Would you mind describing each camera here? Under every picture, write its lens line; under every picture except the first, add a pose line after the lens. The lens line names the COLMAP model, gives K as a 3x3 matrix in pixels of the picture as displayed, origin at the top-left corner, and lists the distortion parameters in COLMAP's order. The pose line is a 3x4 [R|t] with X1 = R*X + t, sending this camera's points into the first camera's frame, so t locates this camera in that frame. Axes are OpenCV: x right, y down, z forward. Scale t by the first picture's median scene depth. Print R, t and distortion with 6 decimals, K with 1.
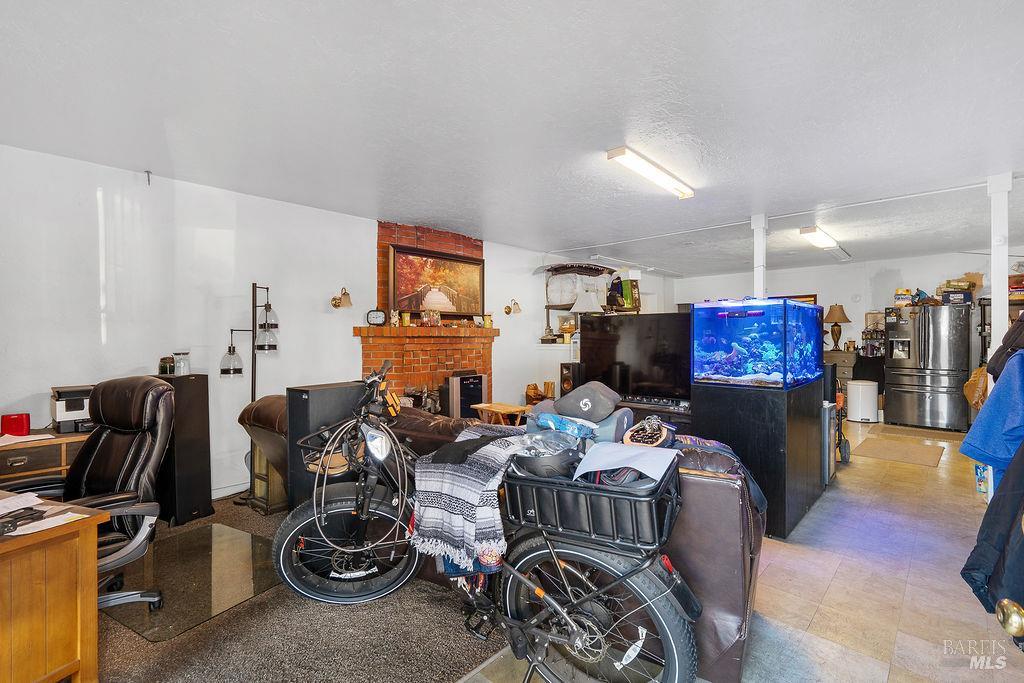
lens RADIAL K [[457.9, 0, 509.6], [0, 457.9, 339.1], [0, 0, 1]] dist [-0.009433, 0.000561]
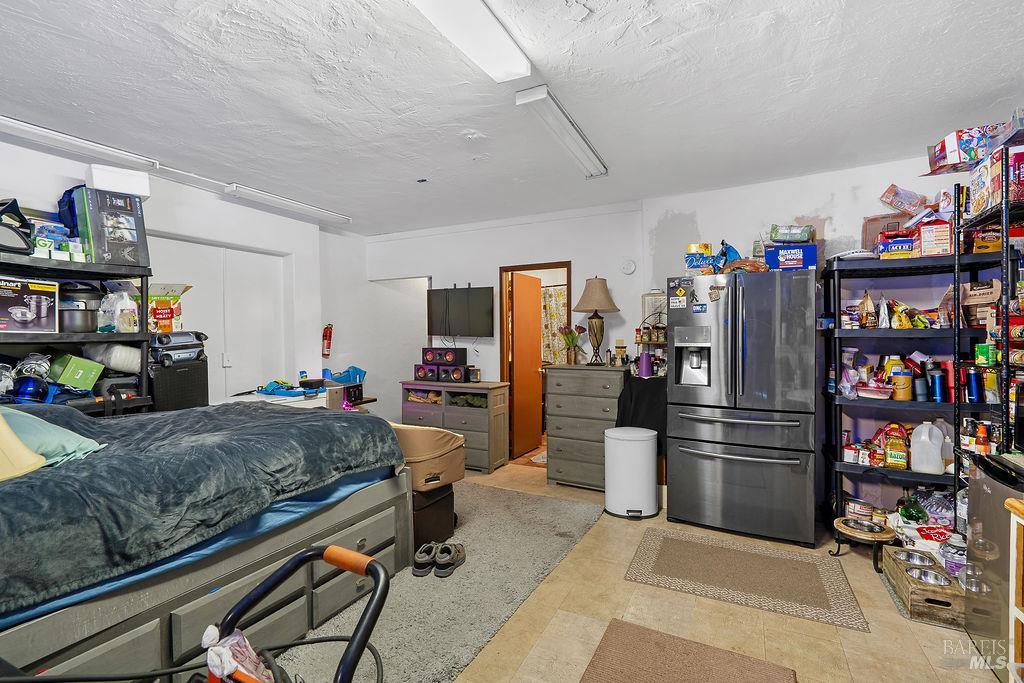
lens RADIAL K [[457.9, 0, 509.6], [0, 457.9, 339.1], [0, 0, 1]] dist [-0.009433, 0.000561]
pose [[0.954229, -0.003505, 0.299056, 0.530213], [0.004079, 0.999991, -0.001294, -0.004875], [-0.299048, 0.002454, 0.954235, 0.599303]]
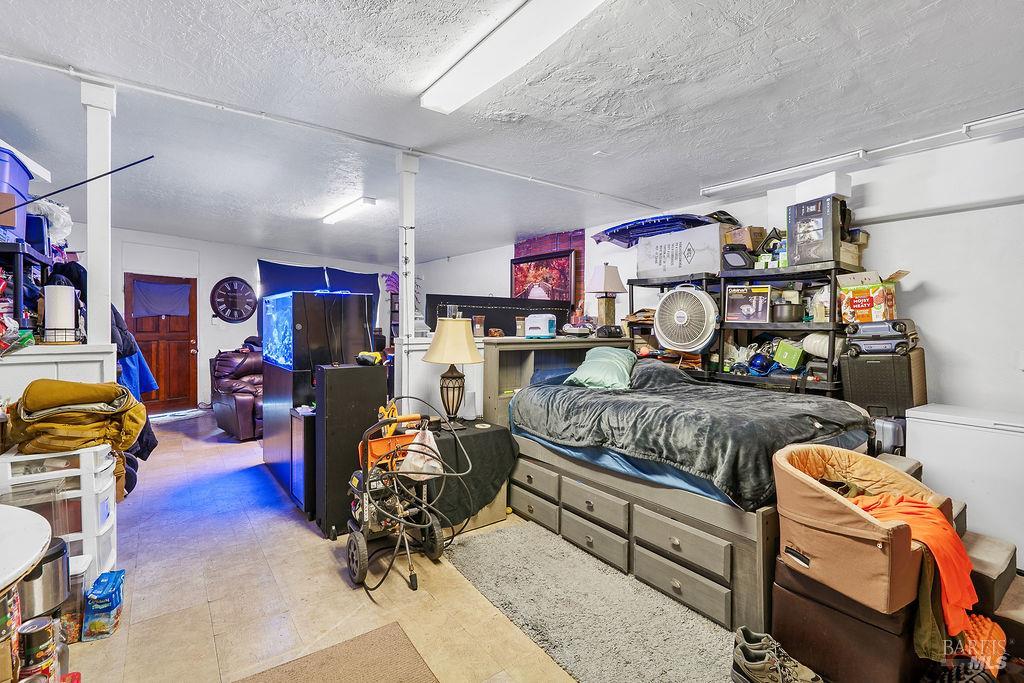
lens RADIAL K [[457.9, 0, 509.6], [0, 457.9, 339.1], [0, 0, 1]] dist [-0.009433, 0.000561]
pose [[-0.149487, 0.039857, -0.987960, 0.849803], [-0.011429, 0.999051, 0.042033, -0.012095], [0.988698, 0.017575, -0.148890, 0.873103]]
